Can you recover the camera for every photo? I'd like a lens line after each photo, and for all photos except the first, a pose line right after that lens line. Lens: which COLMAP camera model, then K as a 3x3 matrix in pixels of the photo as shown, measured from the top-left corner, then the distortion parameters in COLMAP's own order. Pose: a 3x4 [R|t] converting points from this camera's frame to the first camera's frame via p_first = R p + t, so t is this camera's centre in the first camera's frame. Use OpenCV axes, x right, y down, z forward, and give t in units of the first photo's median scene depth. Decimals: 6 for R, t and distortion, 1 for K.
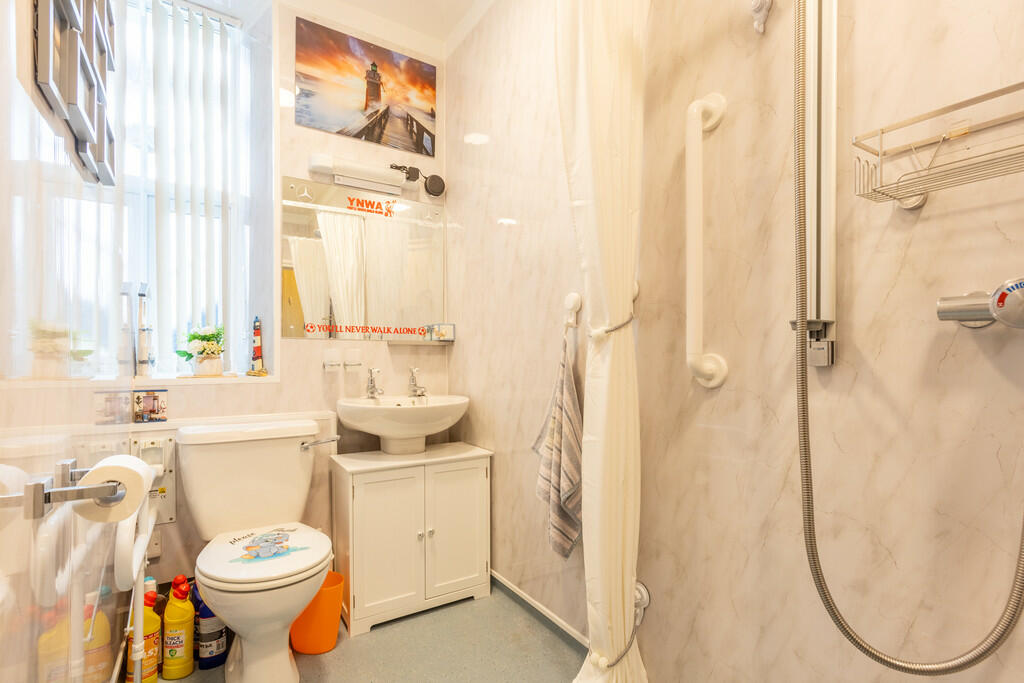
lens RADIAL K [[484.6, 0, 510.7], [0, 484.6, 361.3], [0, 0, 1]] dist [-0.003360, -0.000091]
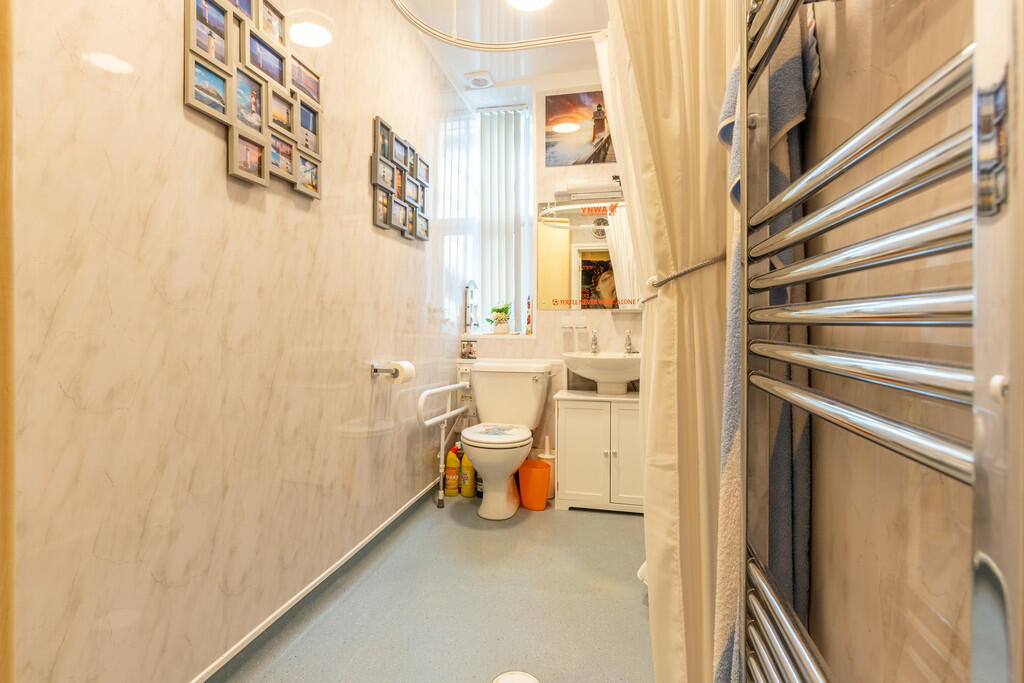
lens RADIAL K [[503.6, 0, 510.9], [0, 503.6, 325.3], [0, 0, 1]] dist [0.000910, 0.000052]
pose [[0.714559, 0.000893, -0.699574, 0.567418], [-0.009144, 0.999926, -0.008063, 0.014153], [0.699515, 0.012159, 0.714514, -0.183660]]
